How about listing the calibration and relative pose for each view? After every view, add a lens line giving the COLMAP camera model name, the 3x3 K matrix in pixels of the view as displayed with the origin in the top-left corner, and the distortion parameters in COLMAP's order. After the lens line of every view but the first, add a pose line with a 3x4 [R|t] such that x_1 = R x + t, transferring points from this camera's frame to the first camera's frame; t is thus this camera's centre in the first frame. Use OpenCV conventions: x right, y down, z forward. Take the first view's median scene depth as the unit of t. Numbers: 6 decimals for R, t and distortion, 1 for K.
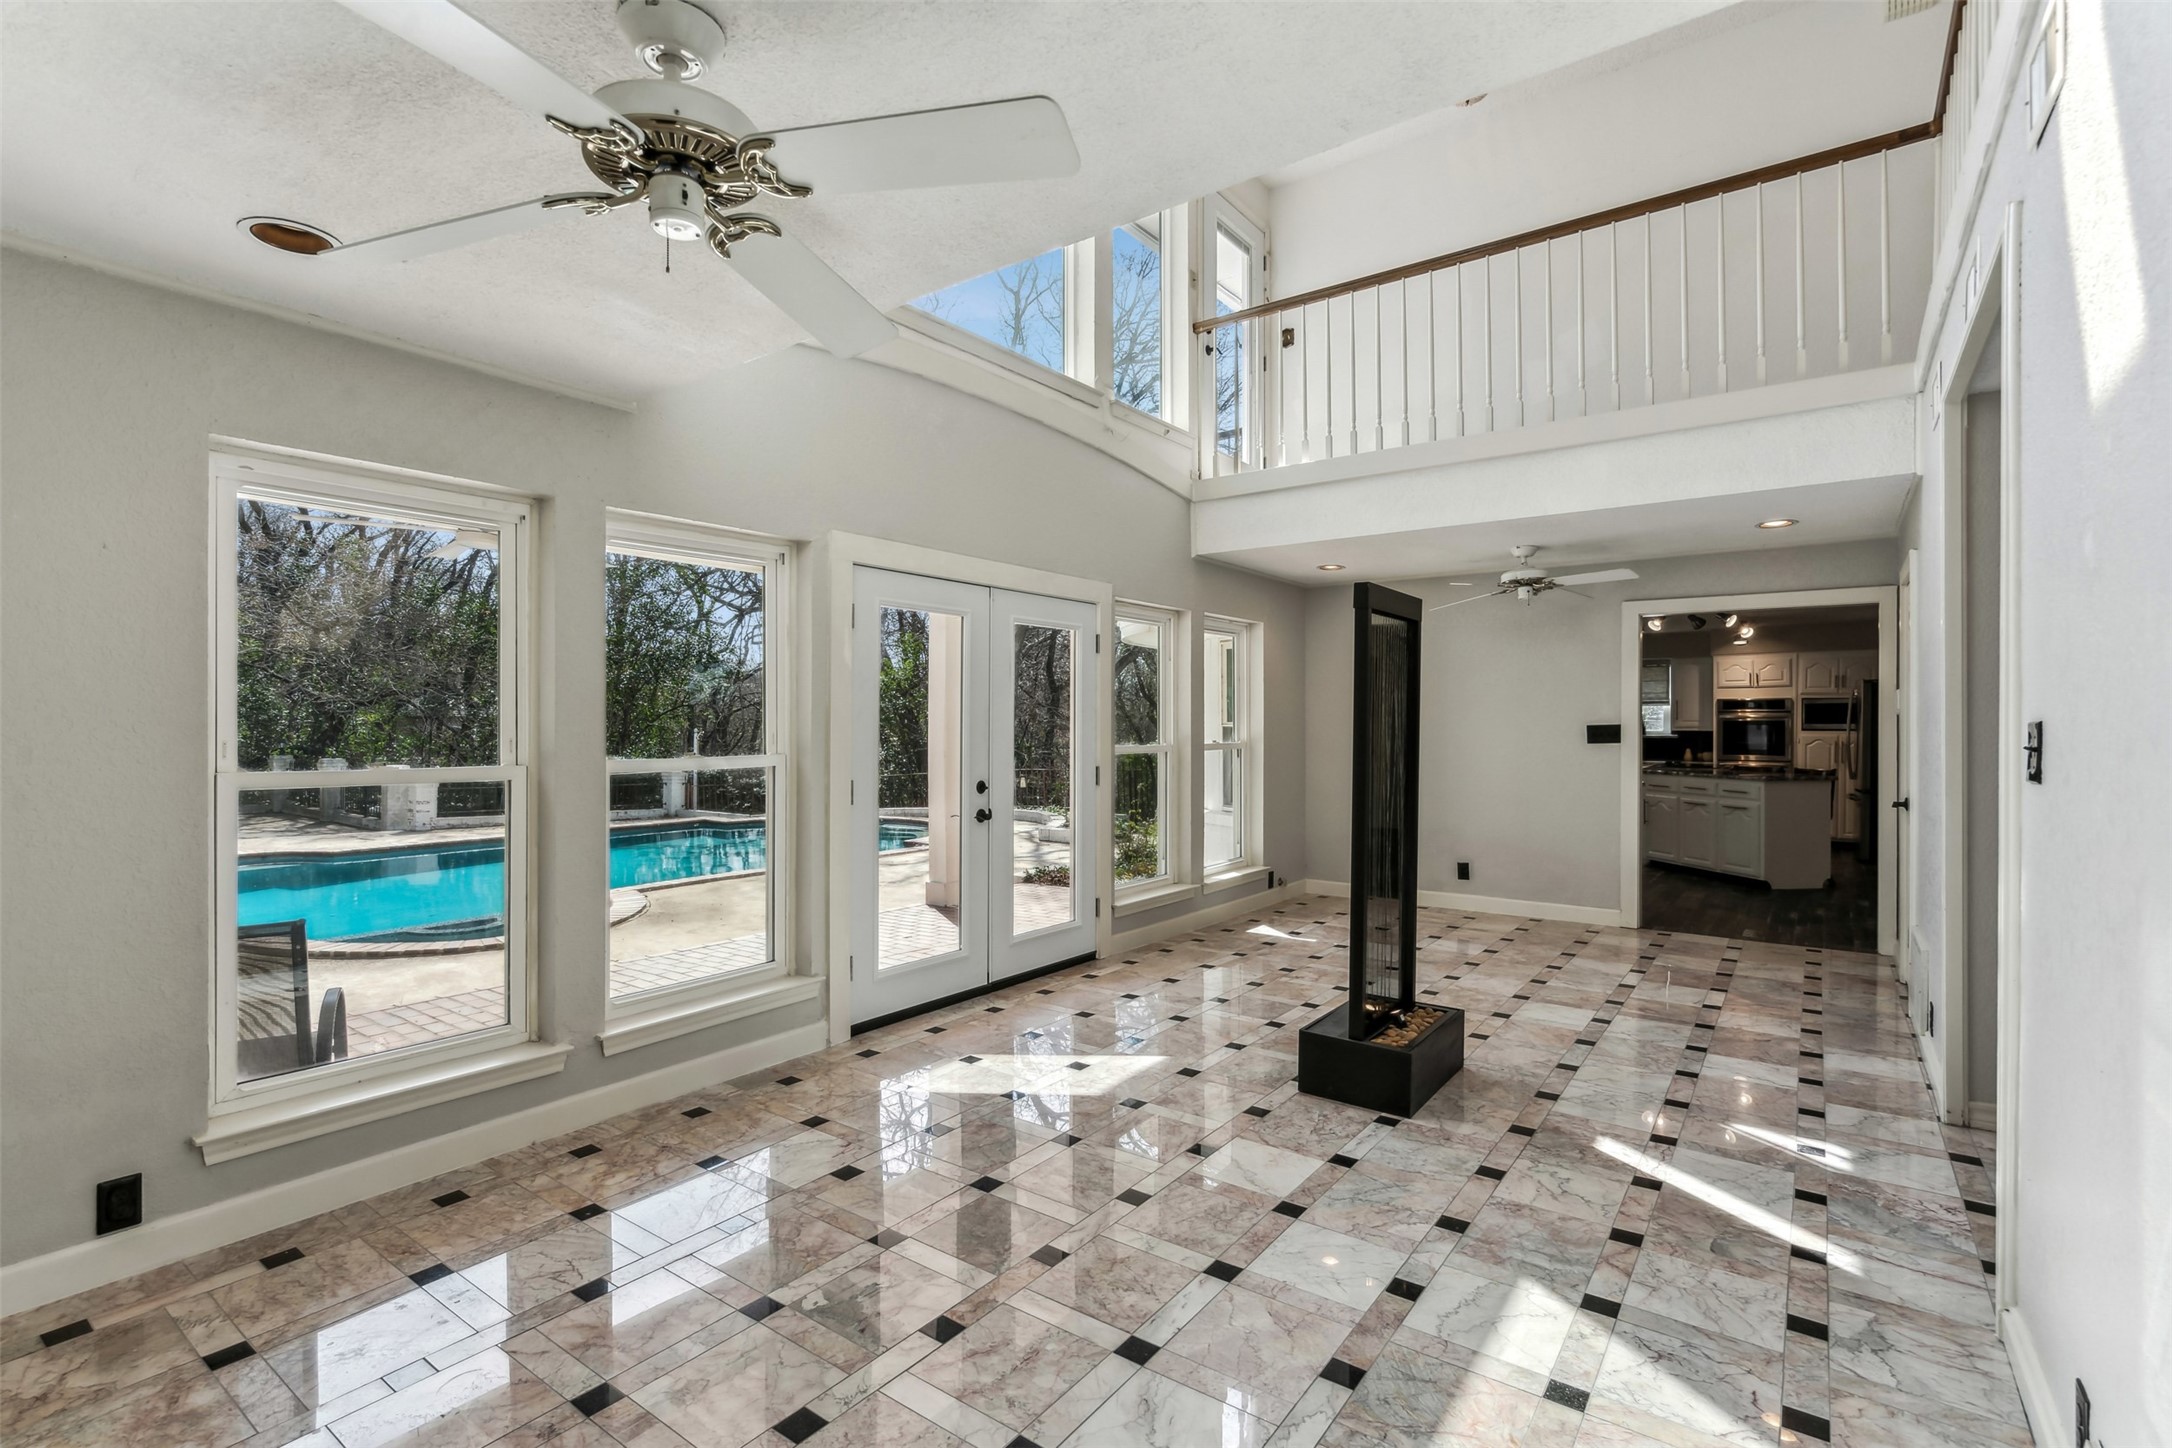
lens RADIAL K [[1002.8, 0, 1068.6], [0, 1002.8, 718.1], [0, 0, 1]] dist [-0.005422, 0.002900]
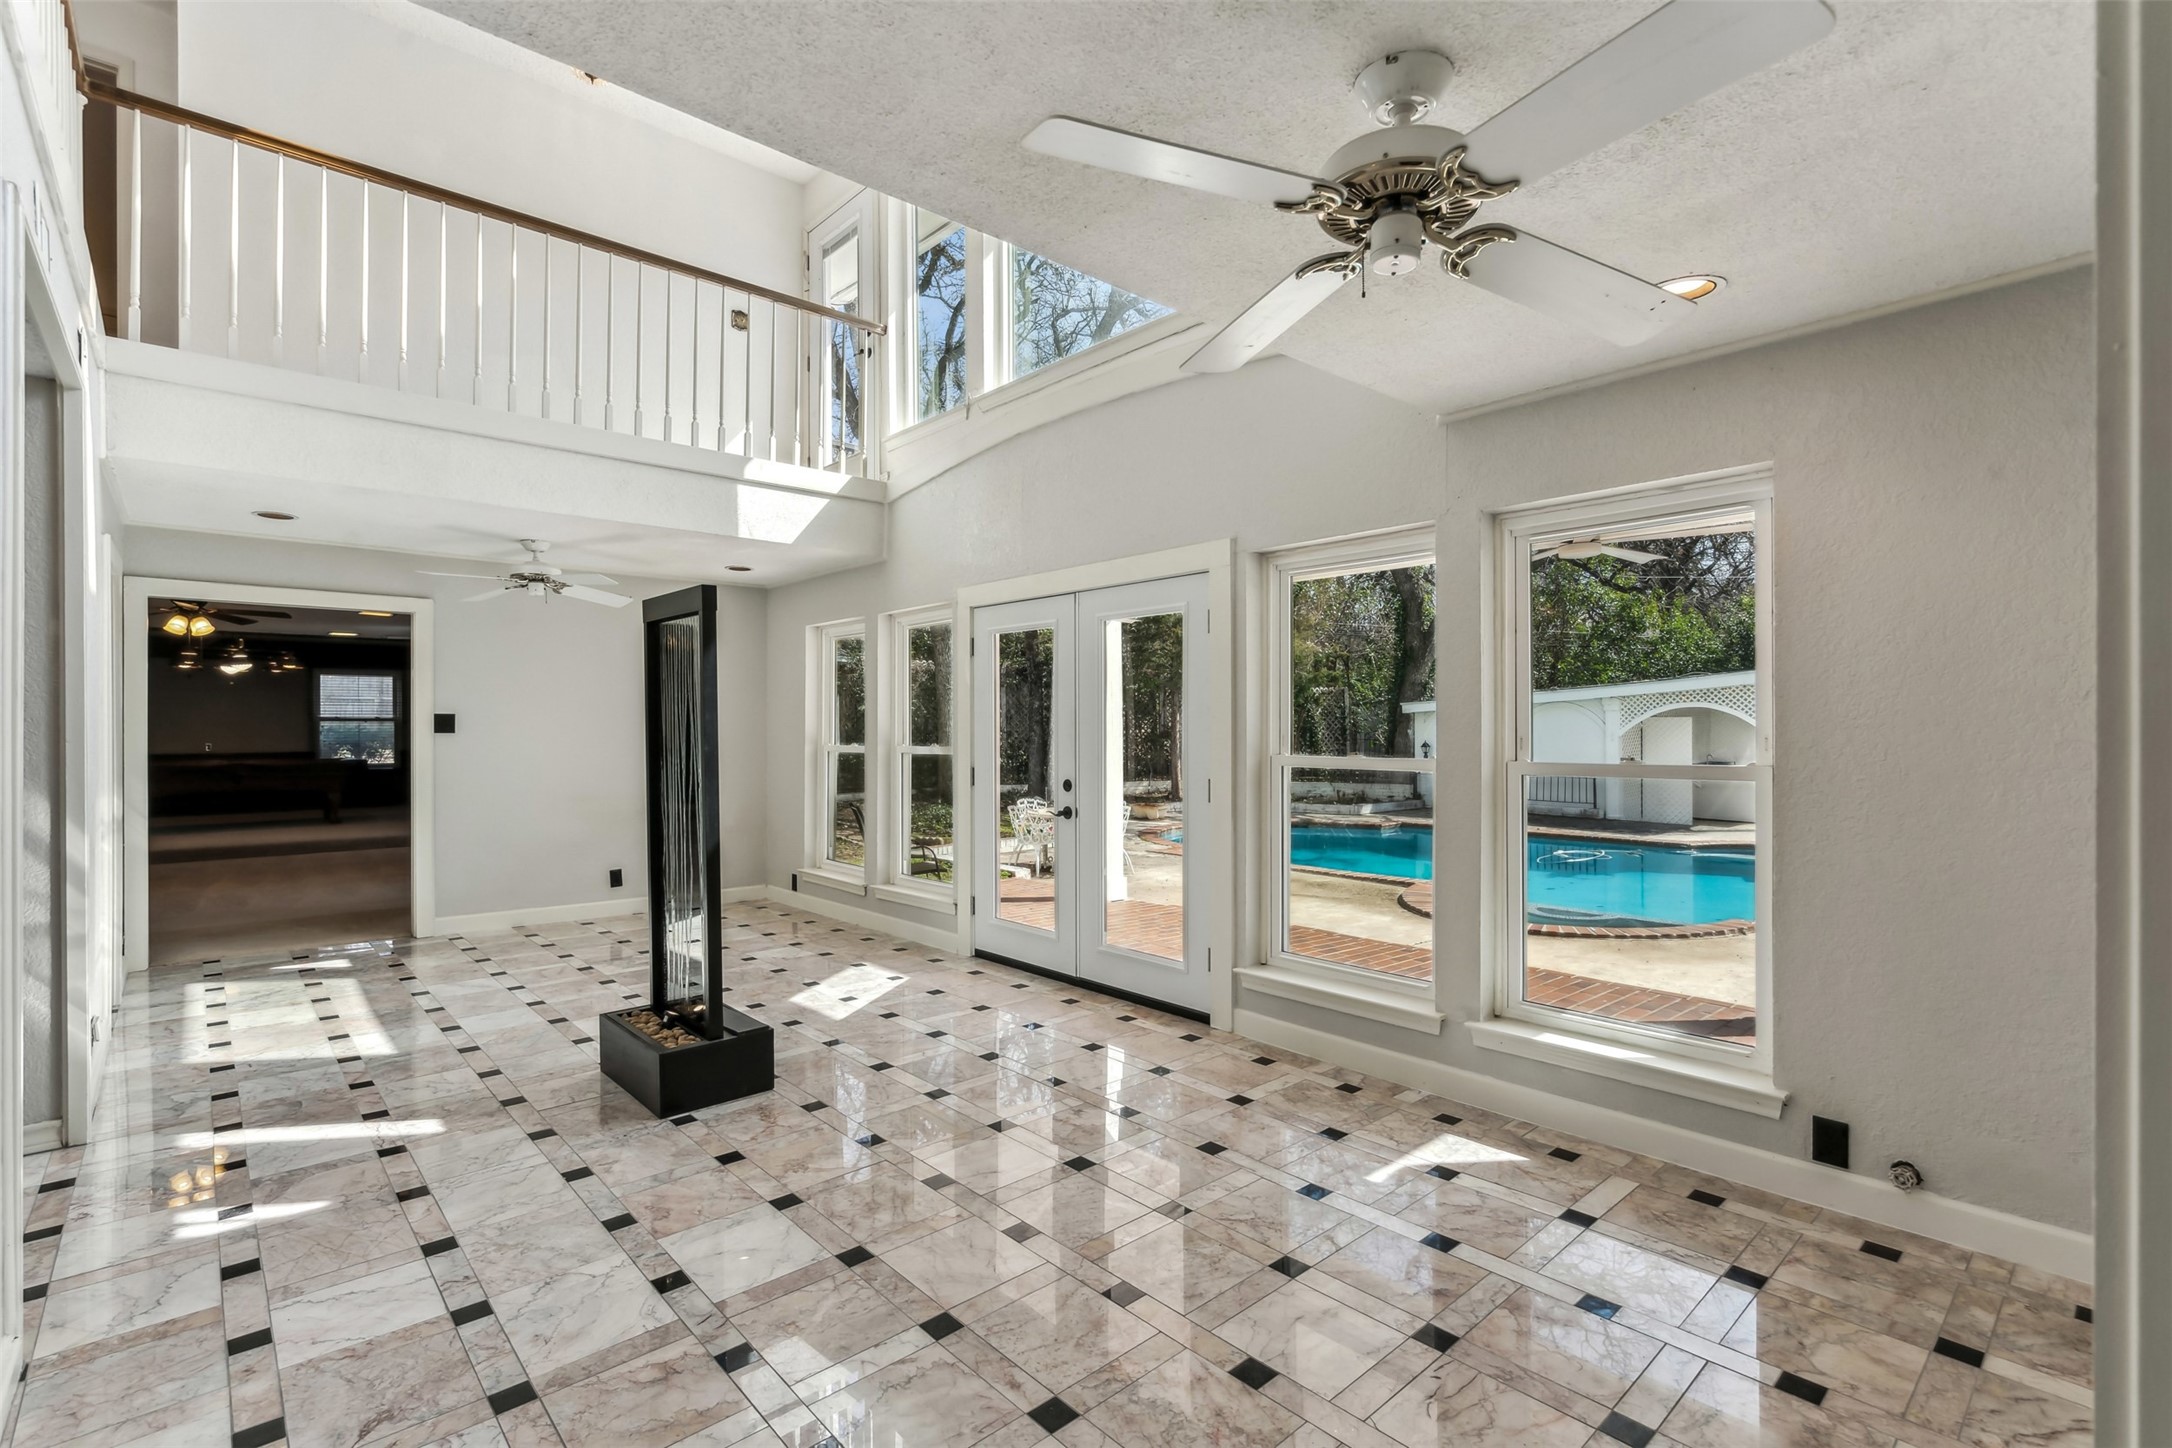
lens RADIAL K [[1002.8, 0, 1098.0], [0, 1002.8, 719.9], [0, 0, 1]] dist [-0.005422, 0.002900]
pose [[-0.189652, -0.005968, -0.981833, 1.235305], [0.010428, 0.999913, -0.008093, 0.011436], [0.981796, -0.011773, -0.189573, 1.616486]]
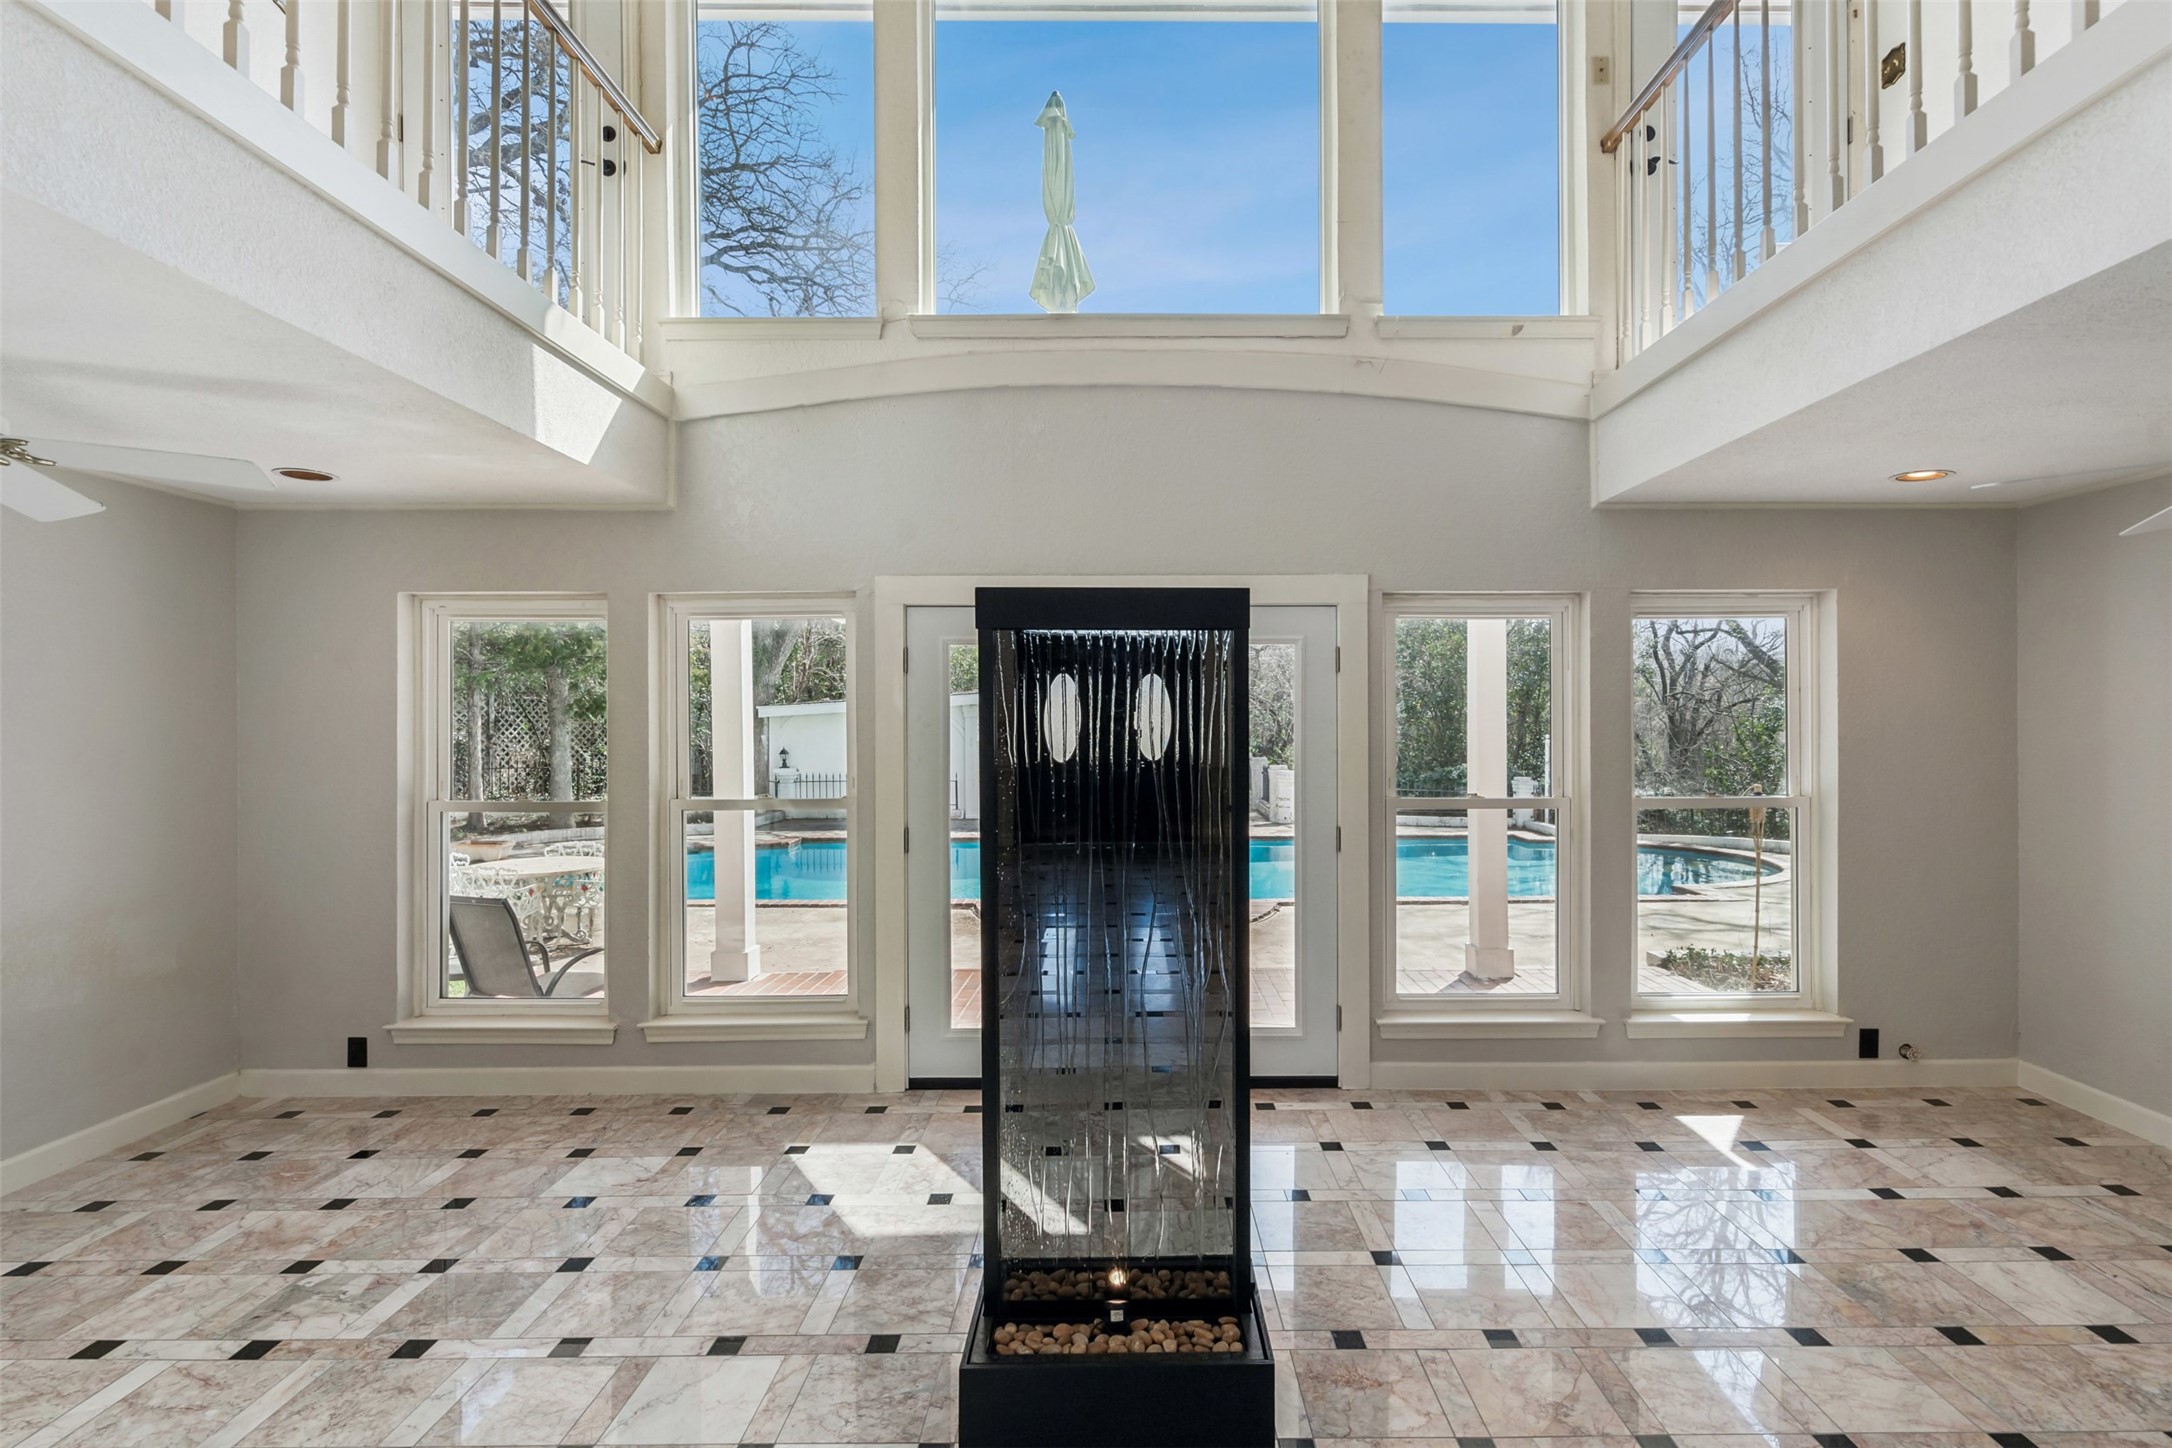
lens RADIAL K [[1002.8, 0, 1076.5], [0, 1002.8, 732.8], [0, 0, 1]] dist [-0.005422, 0.002900]
pose [[0.609721, -0.000902, -0.792615, 0.754311], [0.007357, 0.999963, 0.004522, -0.039017], [0.792582, -0.008589, 0.609705, 0.610219]]
